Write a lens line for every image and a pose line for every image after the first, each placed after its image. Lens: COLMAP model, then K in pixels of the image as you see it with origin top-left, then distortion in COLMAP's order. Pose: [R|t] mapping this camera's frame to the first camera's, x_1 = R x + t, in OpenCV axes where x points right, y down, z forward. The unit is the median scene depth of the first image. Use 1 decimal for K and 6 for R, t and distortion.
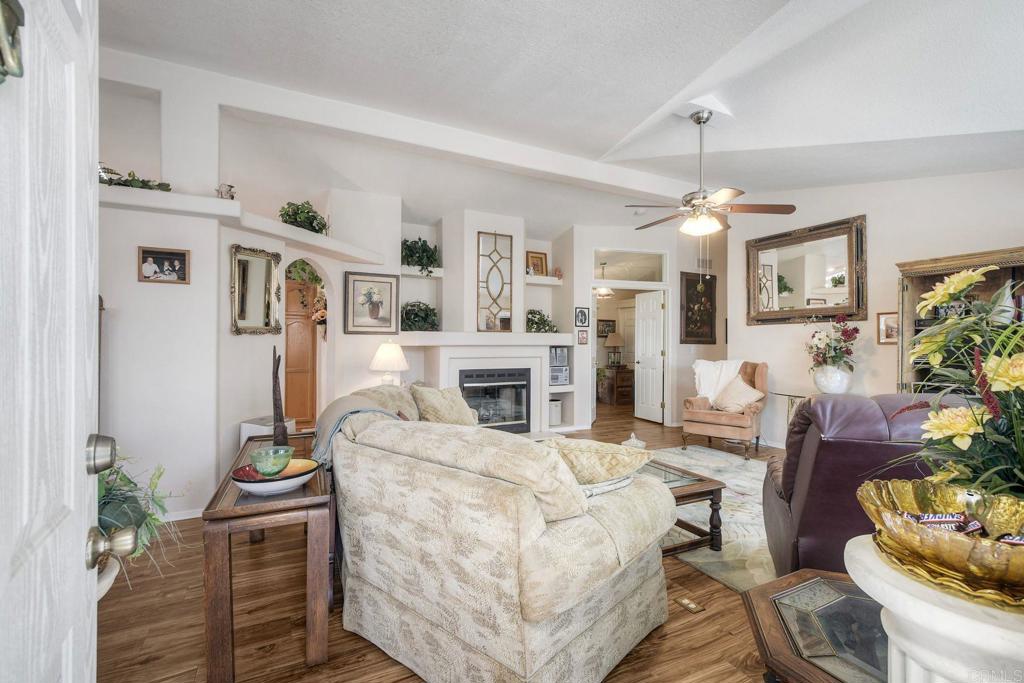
lens RADIAL K [[449.5, 0, 516.3], [0, 449.5, 338.2], [0, 0, 1]] dist [-0.001226, -0.000516]
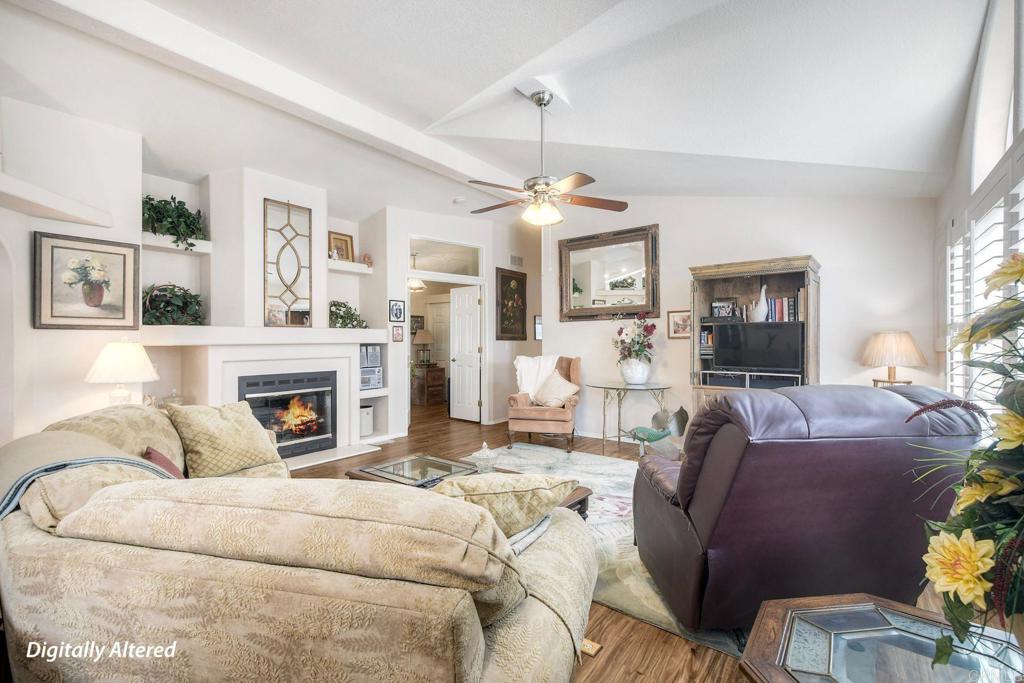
lens RADIAL K [[452.3, 0, 511.3], [0, 452.3, 339.9], [0, 0, 1]] dist [-0.000409, -0.000033]
pose [[0.903238, -0.007767, 0.429069, -0.036486], [0.004116, 0.999947, 0.009437, 0.002840], [-0.429119, -0.006758, 0.903222, 0.104683]]
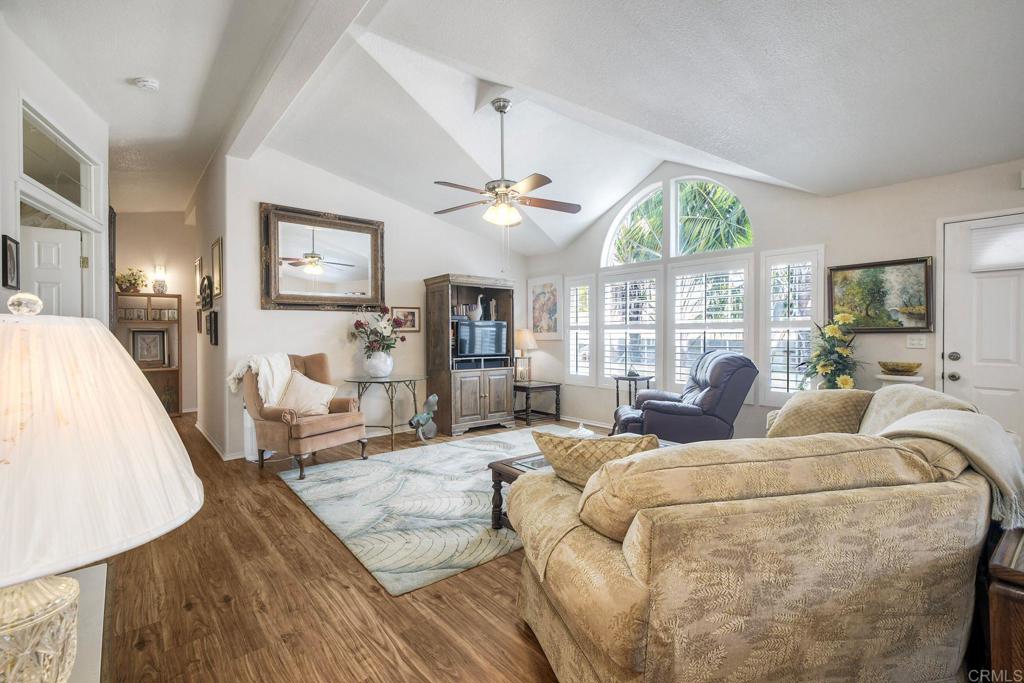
lens RADIAL K [[449.5, 0, 516.3], [0, 449.5, 338.2], [0, 0, 1]] dist [-0.001226, -0.000516]
pose [[-0.243420, -0.016148, 0.969786, -0.362870], [-0.009317, 0.999854, 0.014310, 0.006681], [-0.969876, -0.005552, -0.243535, 0.756697]]
